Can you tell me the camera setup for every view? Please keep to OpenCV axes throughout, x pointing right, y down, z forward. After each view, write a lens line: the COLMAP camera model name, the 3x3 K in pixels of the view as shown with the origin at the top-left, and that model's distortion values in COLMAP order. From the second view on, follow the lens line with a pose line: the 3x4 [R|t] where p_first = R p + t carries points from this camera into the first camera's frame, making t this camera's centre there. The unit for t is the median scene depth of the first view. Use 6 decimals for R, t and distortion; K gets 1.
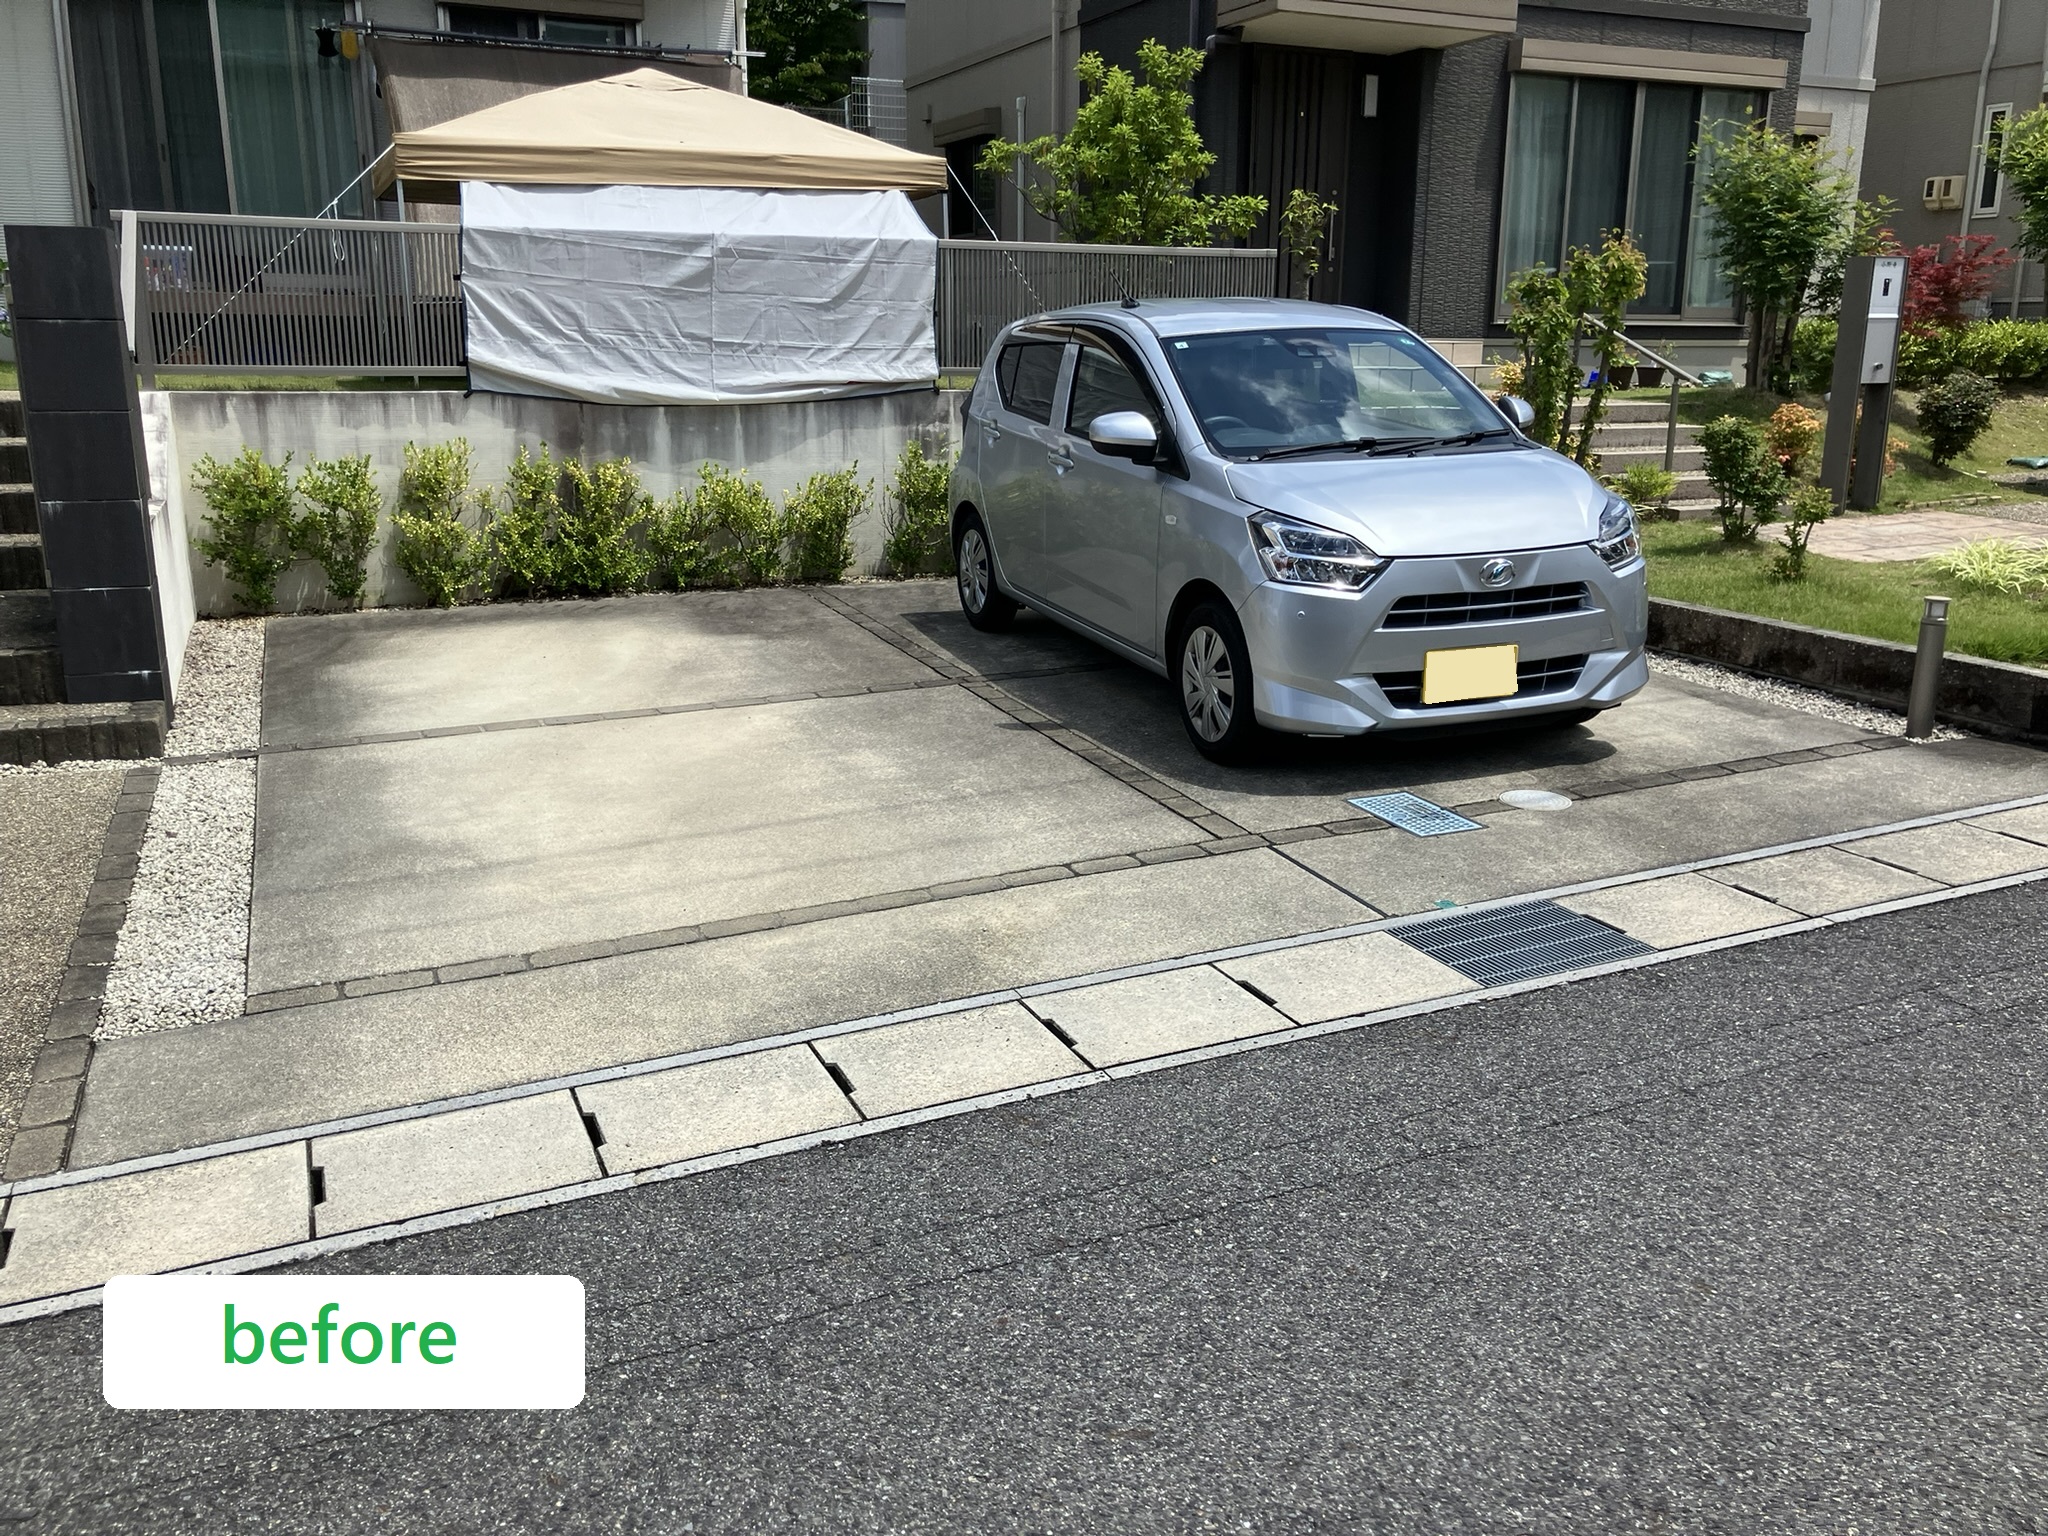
lens RADIAL K [[1664.6, 0, 1024.0], [0, 1664.6, 768.0], [0, 0, 1]] dist [0.014537, 0.001663]
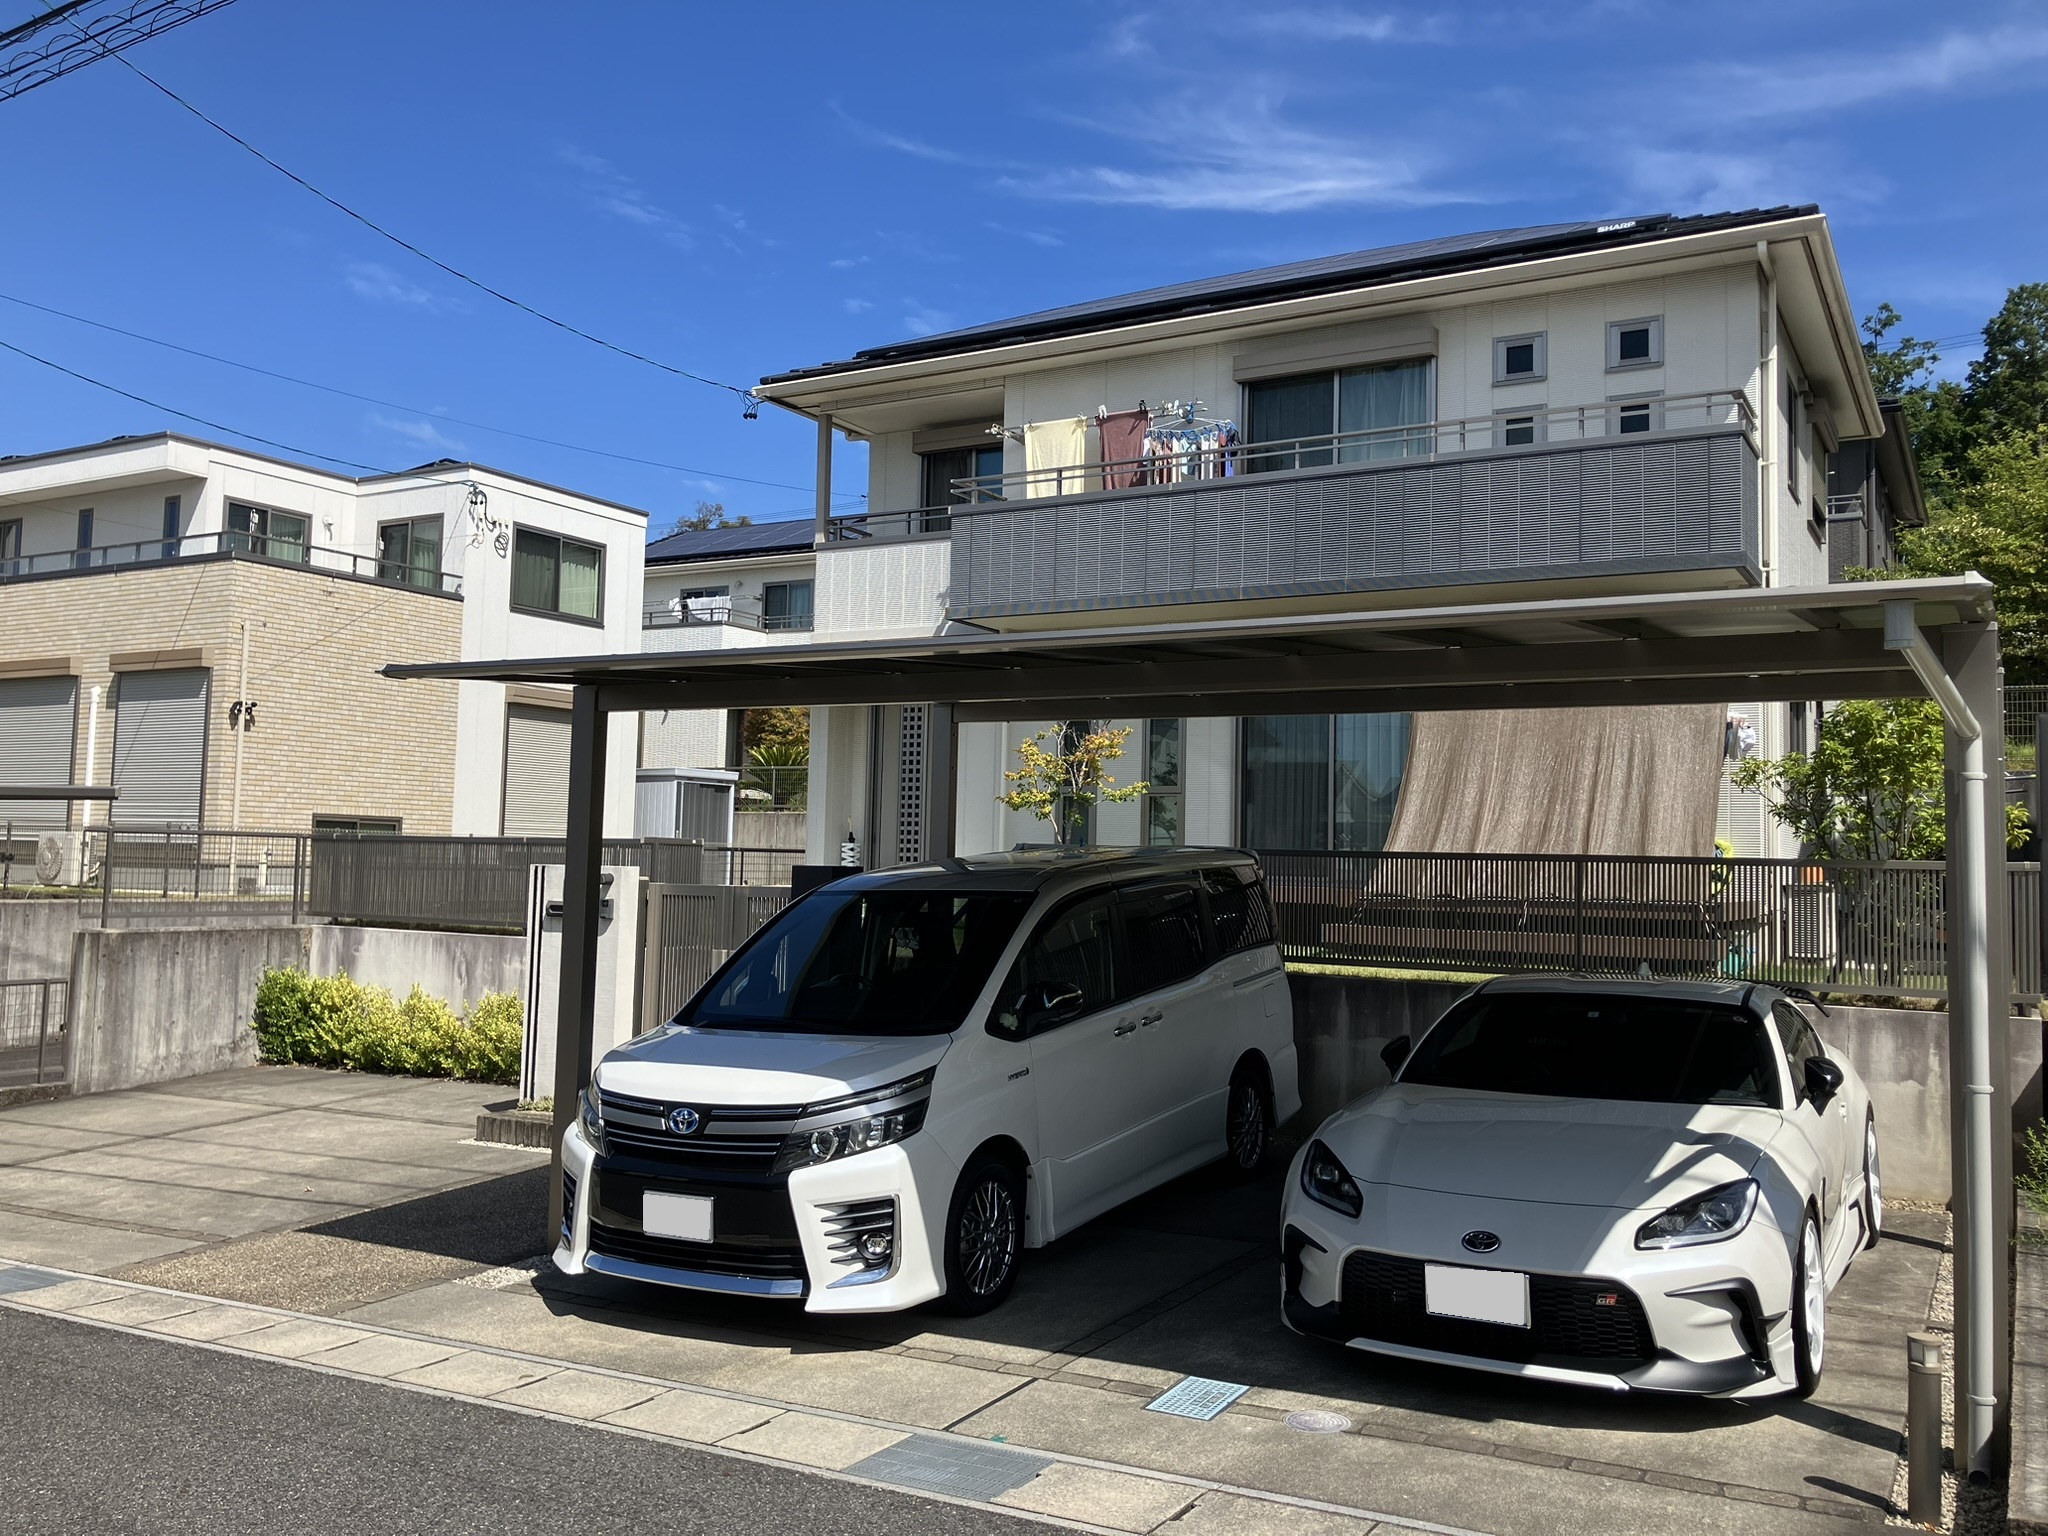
lens RADIAL K [[1685.5, 0, 1013.1], [0, 1685.5, 759.0], [0, 0, 1]] dist [0.010489, -0.001692]
pose [[0.591968, -0.044094, -0.804755, 1.049170], [-0.221261, 0.951247, -0.214877, -0.104277], [0.774995, 0.305262, 0.553351, 0.154772]]
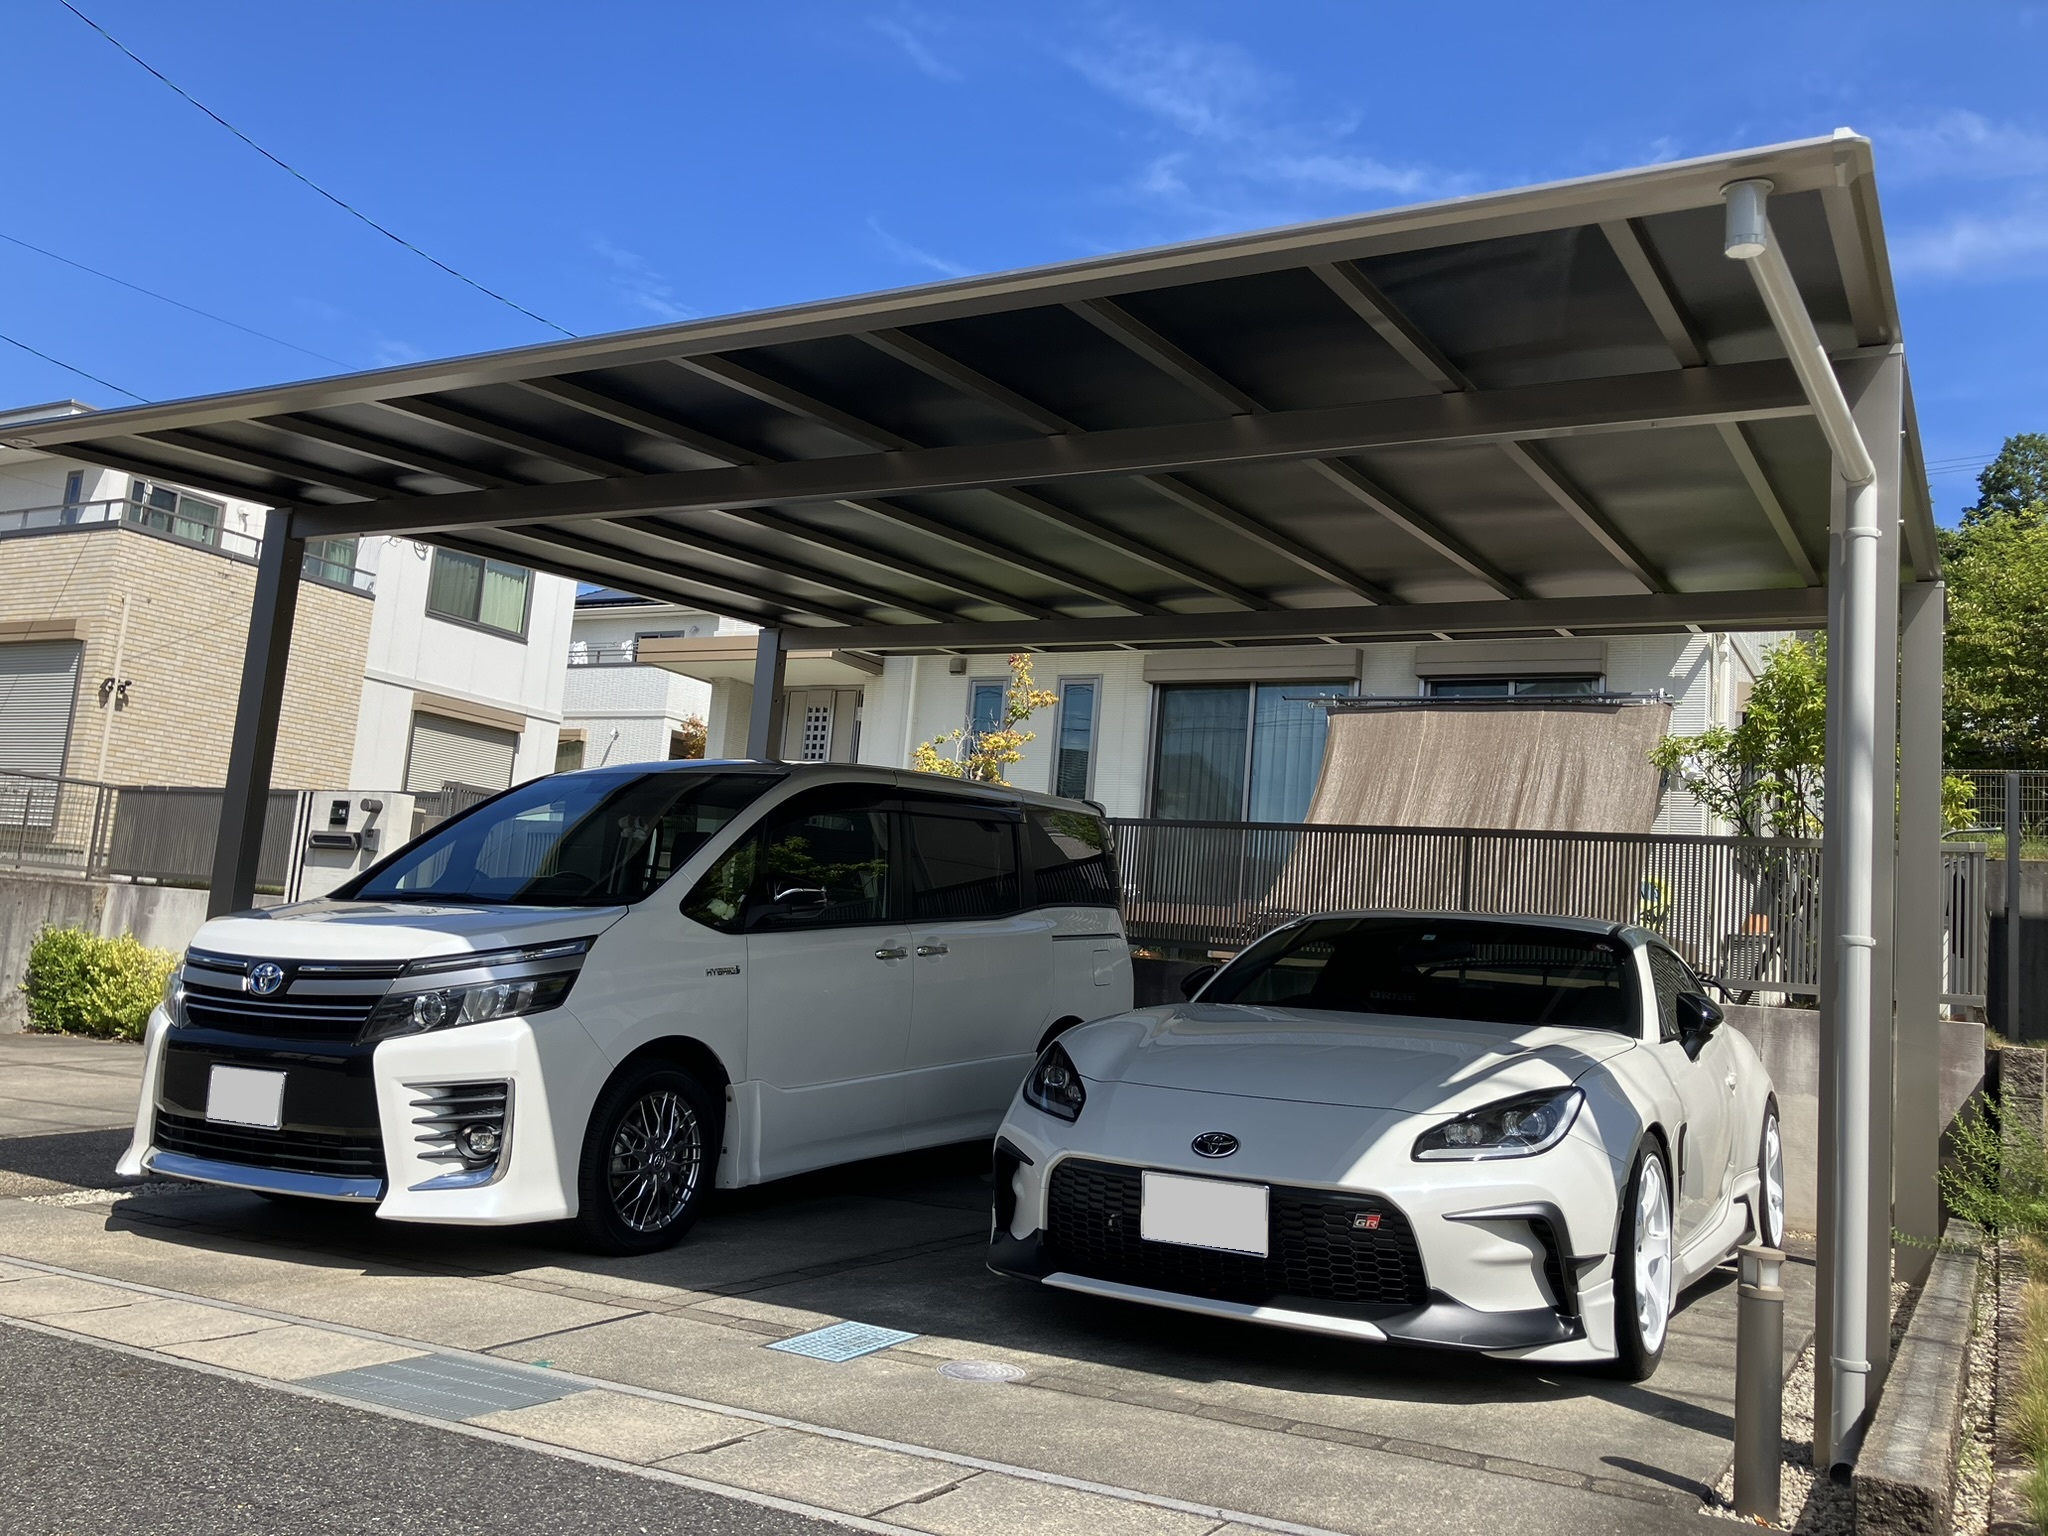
lens RADIAL K [[1698.5, 0, 1024.0], [0, 1698.5, 768.0], [0, 0, 1]] dist [-0.033030, 0.084363]
pose [[0.603203, -0.055372, -0.795663, 0.955898], [-0.274627, 0.922167, -0.272375, -0.030191], [0.748816, 0.382808, 0.541047, 0.483348]]
